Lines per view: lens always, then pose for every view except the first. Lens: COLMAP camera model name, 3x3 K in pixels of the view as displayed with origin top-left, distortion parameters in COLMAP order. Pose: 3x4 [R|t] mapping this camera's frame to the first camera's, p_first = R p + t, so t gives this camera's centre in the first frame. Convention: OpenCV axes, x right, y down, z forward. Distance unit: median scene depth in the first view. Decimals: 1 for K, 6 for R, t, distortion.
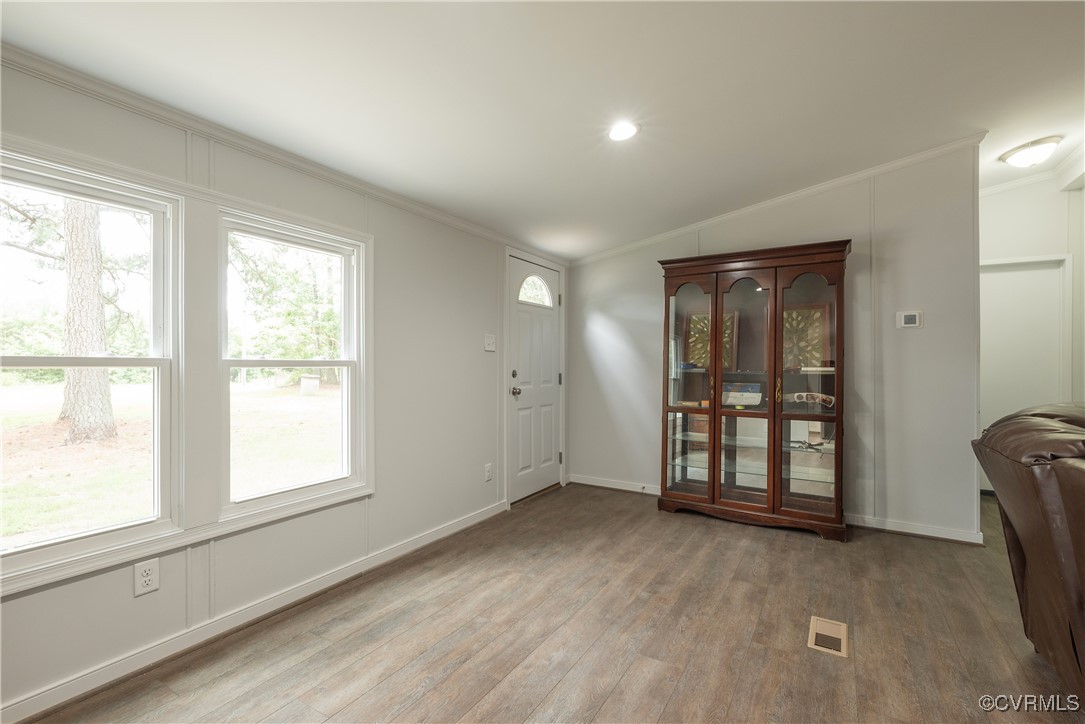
lens RADIAL K [[490.6, 0, 558.4], [0, 490.6, 364.4], [0, 0, 1]] dist [-0.000665, -0.000009]
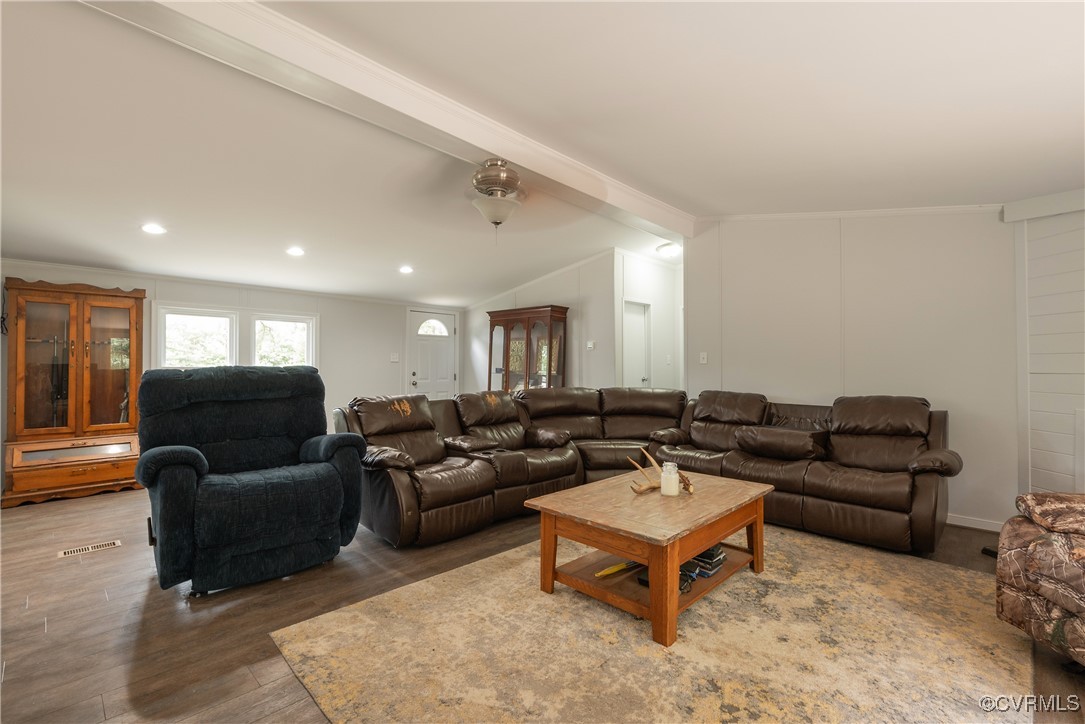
lens RADIAL K [[480.2, 0, 543.1], [0, 480.2, 359.1], [0, 0, 1]] dist [0.001545, 0.000440]
pose [[0.976220, 0.000501, -0.216781, 0.783204], [-0.004032, 0.999866, -0.015844, -0.009595], [0.216744, 0.016342, 0.976092, -0.673711]]
